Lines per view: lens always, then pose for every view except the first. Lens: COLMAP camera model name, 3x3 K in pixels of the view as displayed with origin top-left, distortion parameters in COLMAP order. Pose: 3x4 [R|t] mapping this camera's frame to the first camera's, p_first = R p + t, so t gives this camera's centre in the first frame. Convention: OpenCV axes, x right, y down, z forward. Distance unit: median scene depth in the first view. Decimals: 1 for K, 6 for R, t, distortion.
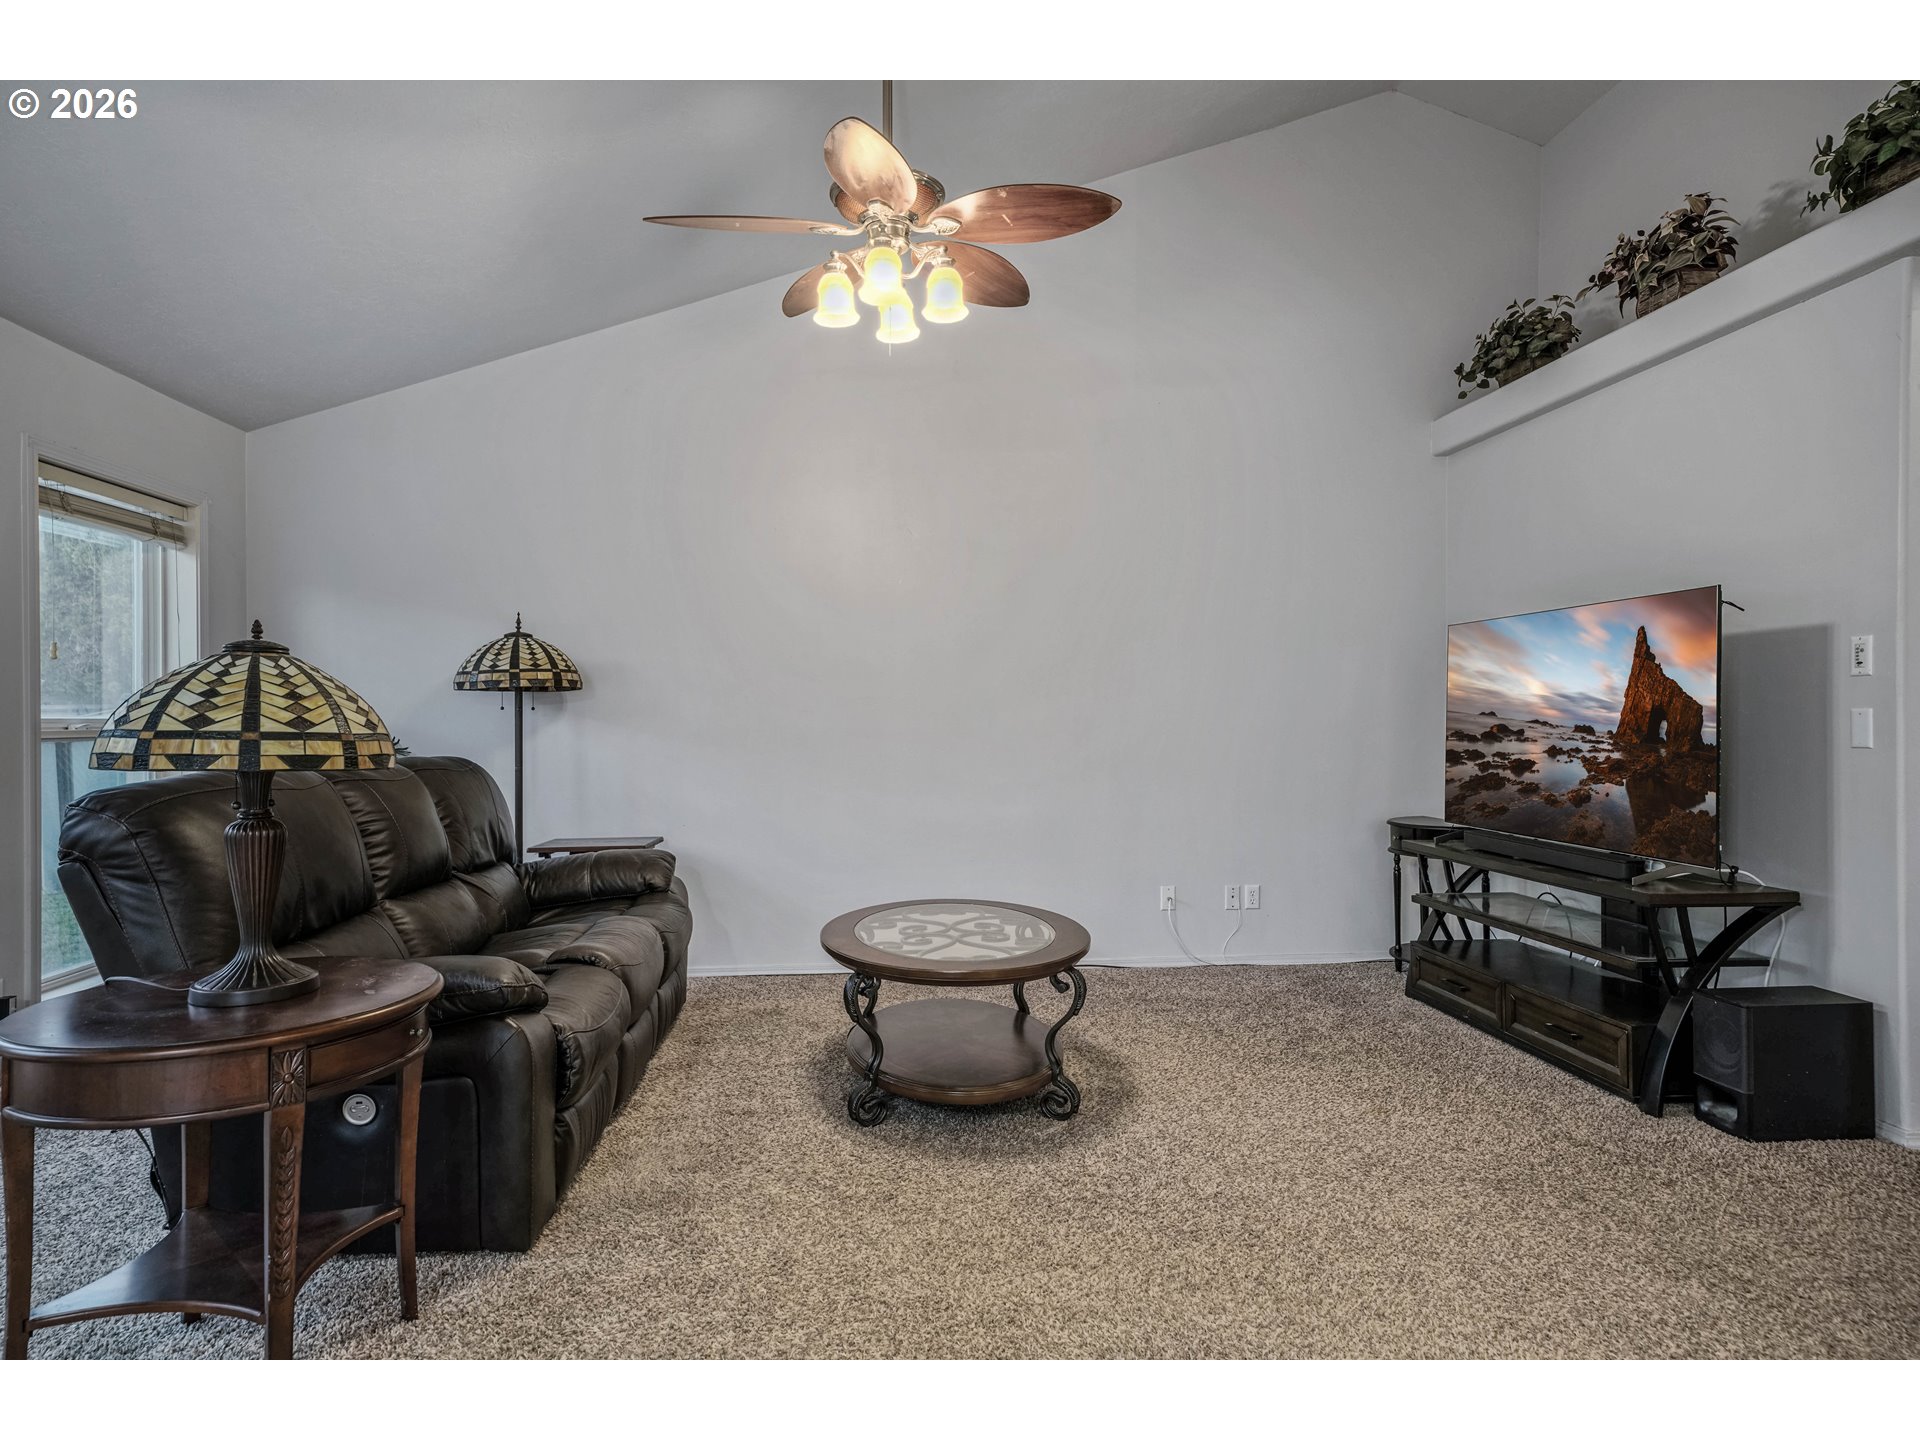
lens RADIAL K [[1091.6, 0, 951.4], [0, 1091.6, 715.2], [0, 0, 1]] dist [0.035538, -0.001089]
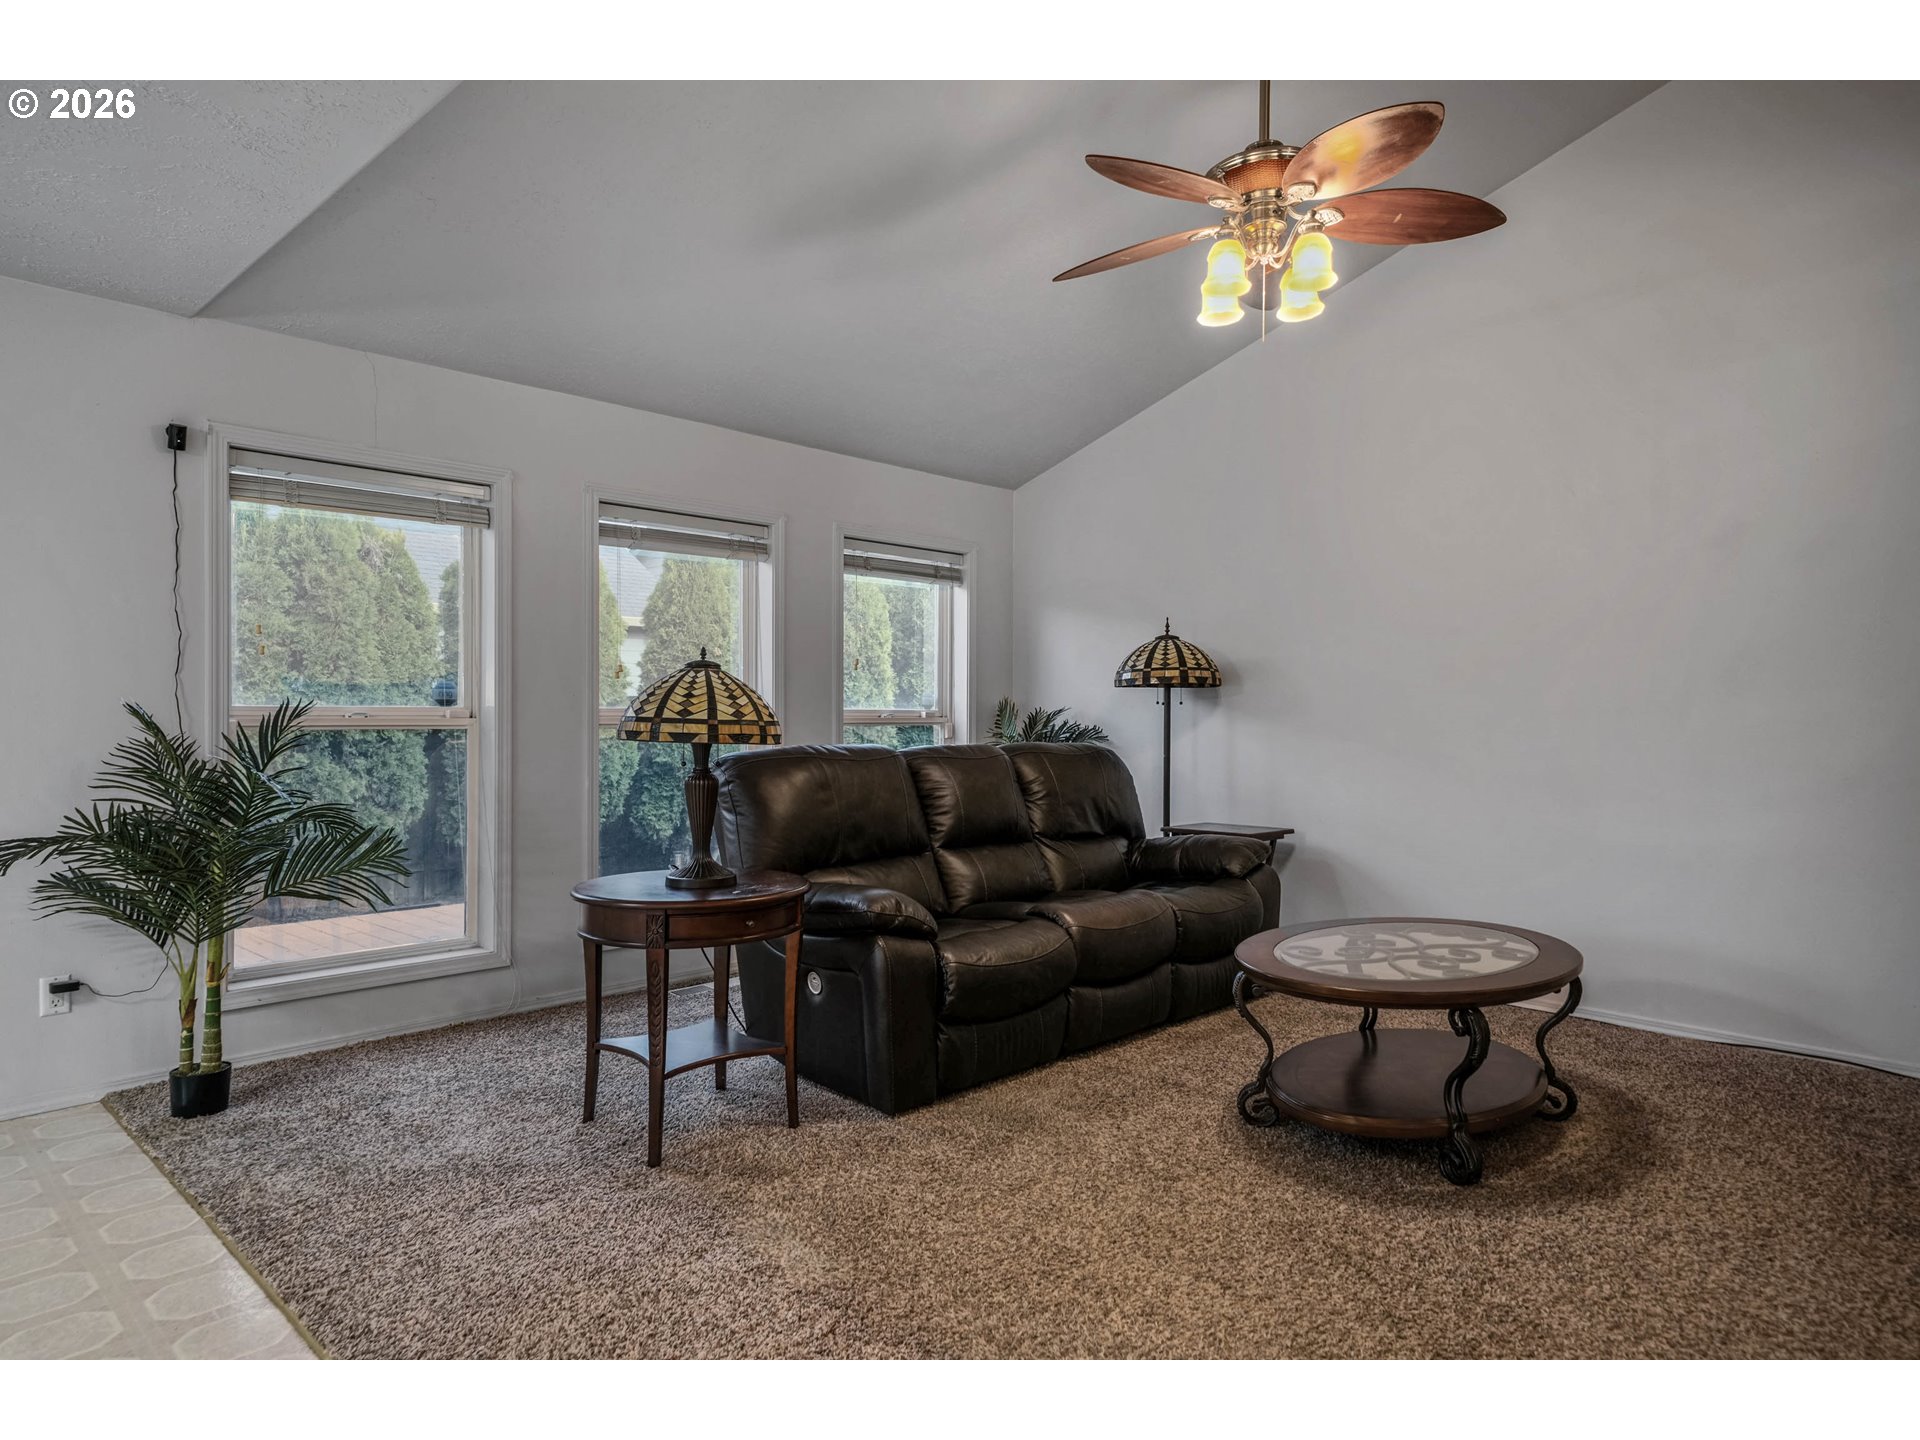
lens RADIAL K [[1091.6, 0, 951.4], [0, 1091.6, 715.2], [0, 0, 1]] dist [0.035538, -0.001089]
pose [[0.680316, 0.008803, -0.732866, 0.456522], [-0.003801, 0.999957, 0.008483, -0.003438], [0.732909, -0.002985, 0.680320, 0.121276]]
